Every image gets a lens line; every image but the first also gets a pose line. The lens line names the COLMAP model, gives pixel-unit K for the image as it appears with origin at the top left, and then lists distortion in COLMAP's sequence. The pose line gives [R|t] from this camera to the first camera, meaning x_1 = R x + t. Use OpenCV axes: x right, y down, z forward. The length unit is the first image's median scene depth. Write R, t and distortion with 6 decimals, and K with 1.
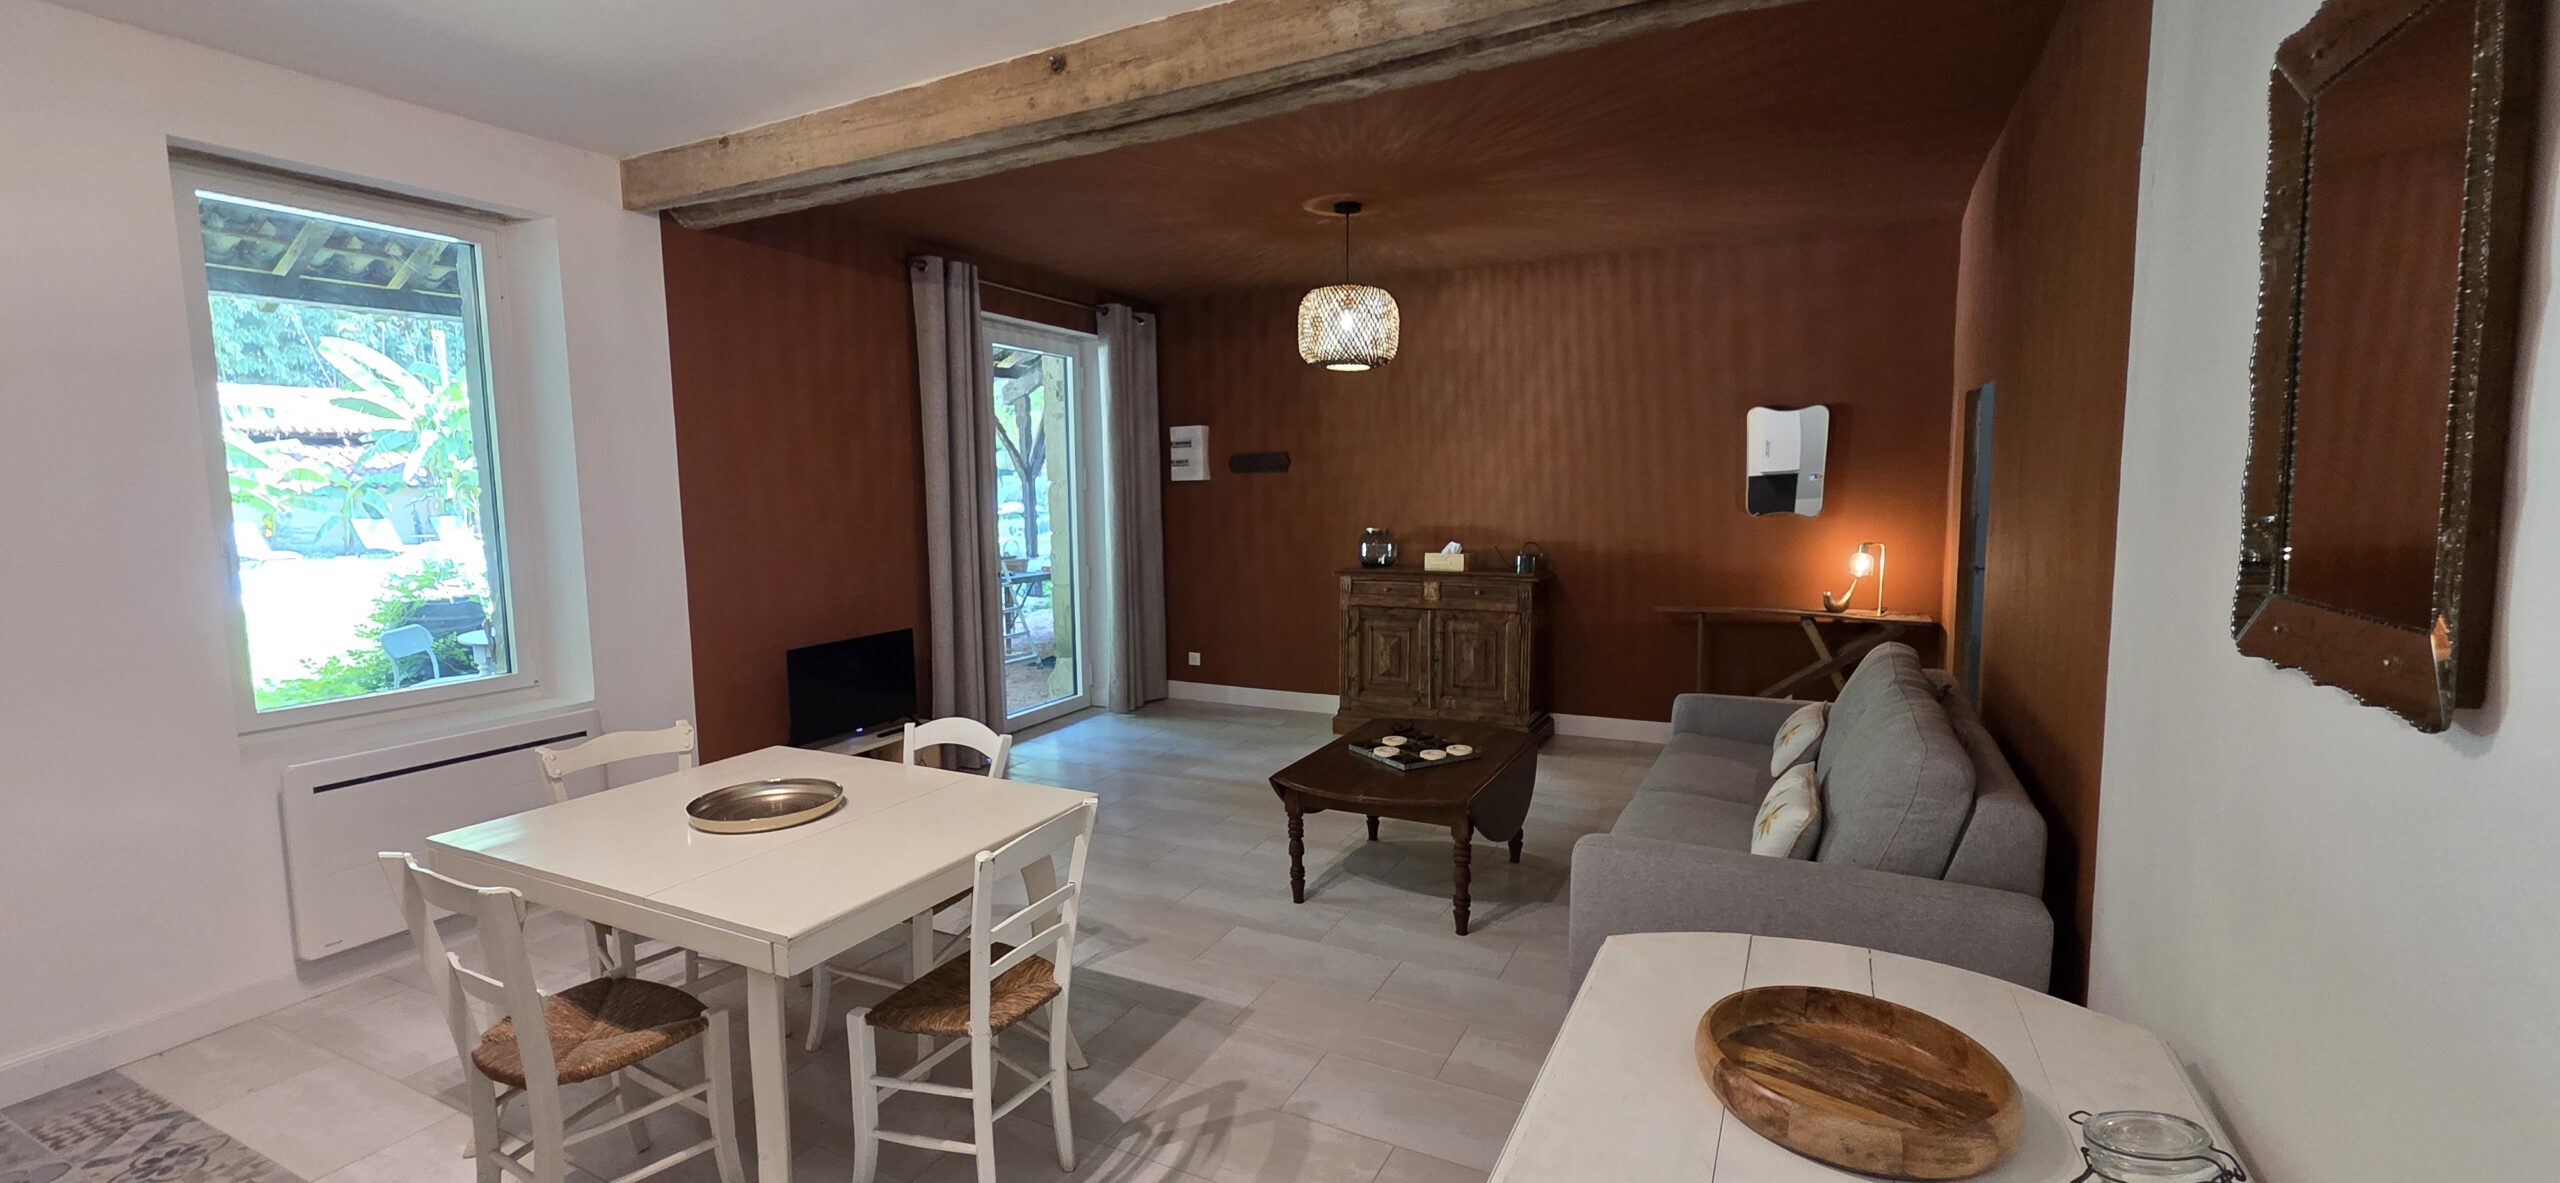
lens RADIAL K [[1049.0, 0, 1267.7], [0, 1049.0, 598.0], [0, 0, 1]] dist [-0.002816, -0.000076]
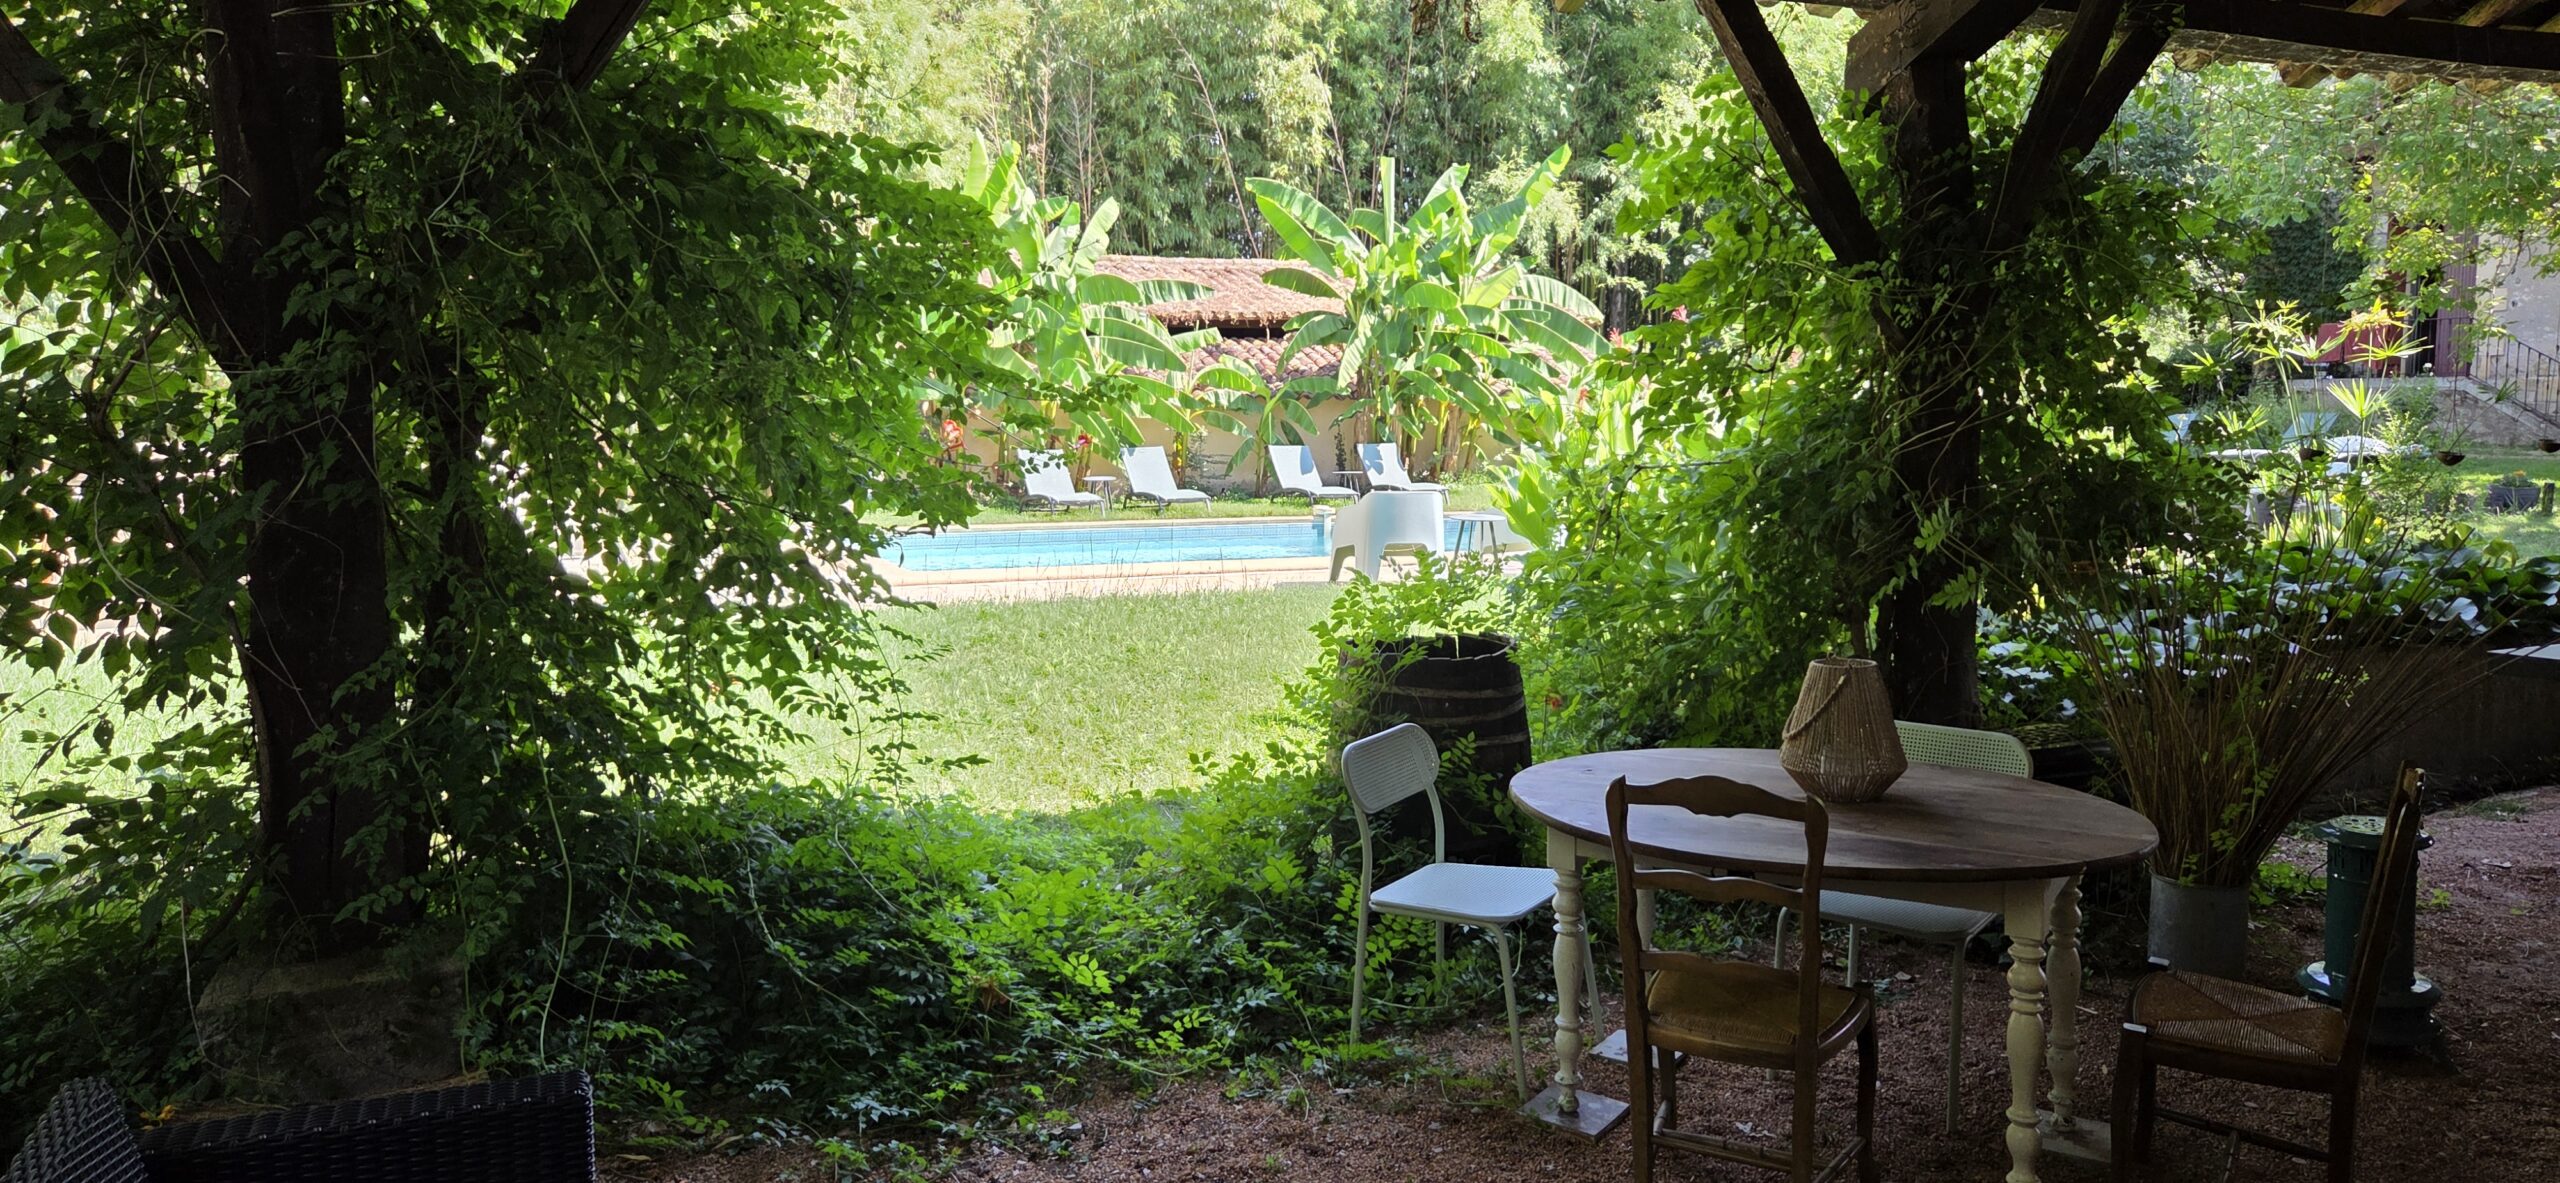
lens RADIAL K [[1713.3, 0, 1297.9], [0, 1713.3, 594.1], [0, 0, 1]] dist [0.081474, -0.065683]
pose [[0.768400, 0.079712, -0.634986, -0.139818], [-0.075286, 0.996582, 0.034001, -0.017797], [0.635526, 0.021679, 0.771775, 0.148963]]
